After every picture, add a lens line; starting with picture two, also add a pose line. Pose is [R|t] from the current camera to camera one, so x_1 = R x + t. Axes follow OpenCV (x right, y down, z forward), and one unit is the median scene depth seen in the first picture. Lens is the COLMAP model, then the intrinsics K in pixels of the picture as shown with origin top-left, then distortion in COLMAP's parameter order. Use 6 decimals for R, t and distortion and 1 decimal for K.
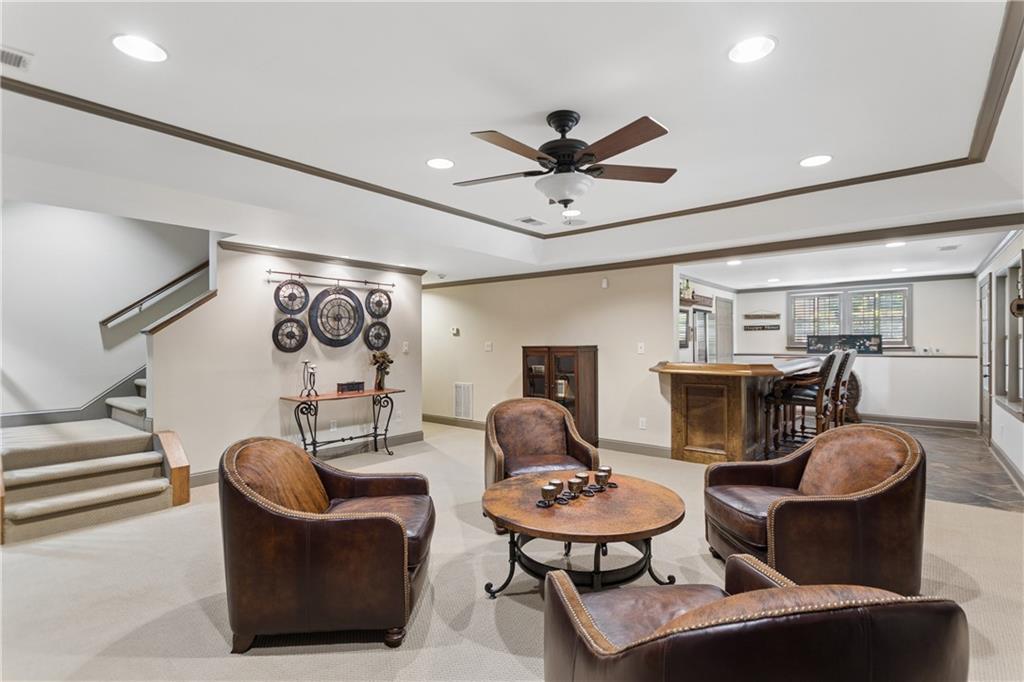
lens RADIAL K [[490.3, 0, 516.3], [0, 490.3, 338.9], [0, 0, 1]] dist [0.019281, -0.001046]
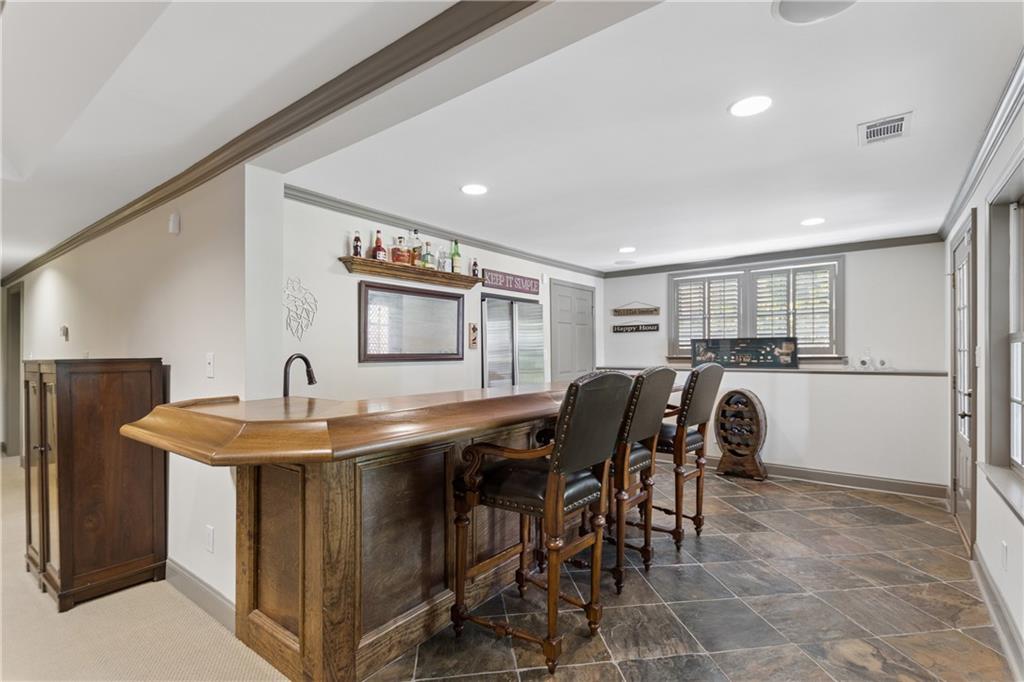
lens RADIAL K [[490.3, 0, 507.2], [0, 490.3, 348.4], [0, 0, 1]] dist [0.019281, -0.001046]
pose [[0.999708, -0.002121, 0.024050, 0.357994], [0.002028, 0.999990, 0.003890, 0.002081], [-0.024058, -0.003841, 0.999703, 0.388012]]
